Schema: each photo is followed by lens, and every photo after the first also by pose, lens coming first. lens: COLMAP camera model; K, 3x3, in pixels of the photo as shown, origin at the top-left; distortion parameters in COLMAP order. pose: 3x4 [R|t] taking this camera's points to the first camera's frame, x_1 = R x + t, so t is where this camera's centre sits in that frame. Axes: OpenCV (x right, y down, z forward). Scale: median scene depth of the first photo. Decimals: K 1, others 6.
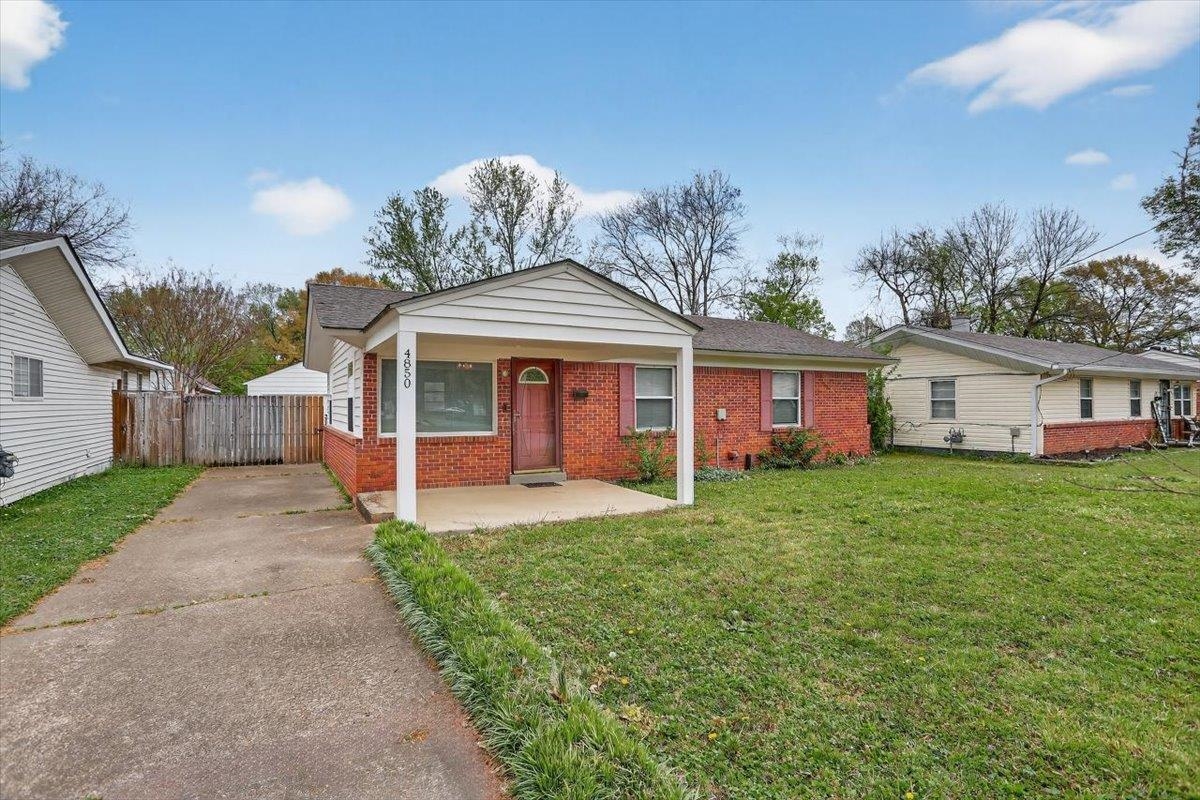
lens RADIAL K [[587.0, 0, 605.0], [0, 587.0, 398.0], [0, 0, 1]] dist [-0.076278, 0.031849]
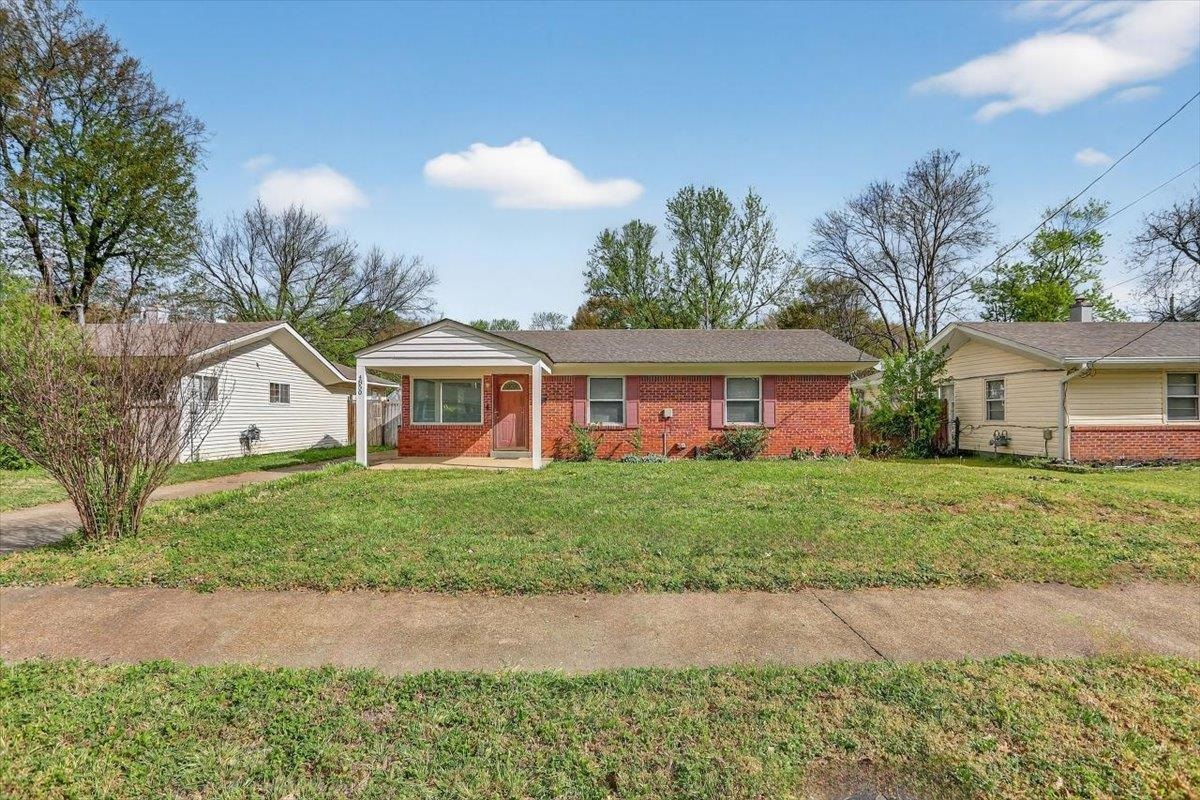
lens RADIAL K [[592.3, 0, 600.0], [0, 592.3, 400.0], [0, 0, 1]] dist [-0.067601, 0.029981]
pose [[0.875763, -0.012227, -0.482587, 0.571569], [0.006255, 0.999883, -0.013982, 0.013671], [0.482702, 0.009227, 0.875736, -0.152536]]
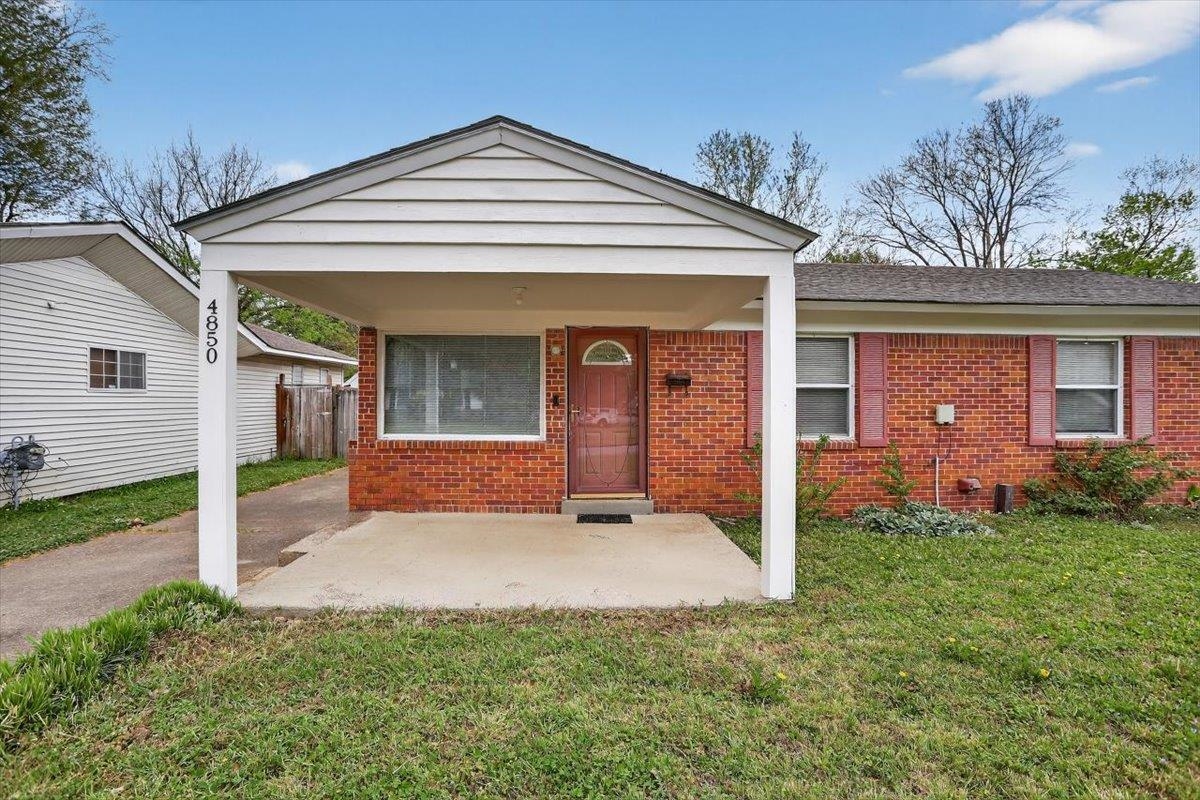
lens RADIAL K [[592.3, 0, 600.0], [0, 592.3, 400.0], [0, 0, 1]] dist [-0.067601, 0.029981]
pose [[0.896248, 0.001731, -0.443550, 0.122687], [0.001791, 0.999970, 0.007523, 0.007111], [0.443550, -0.007537, 0.896218, 0.274446]]
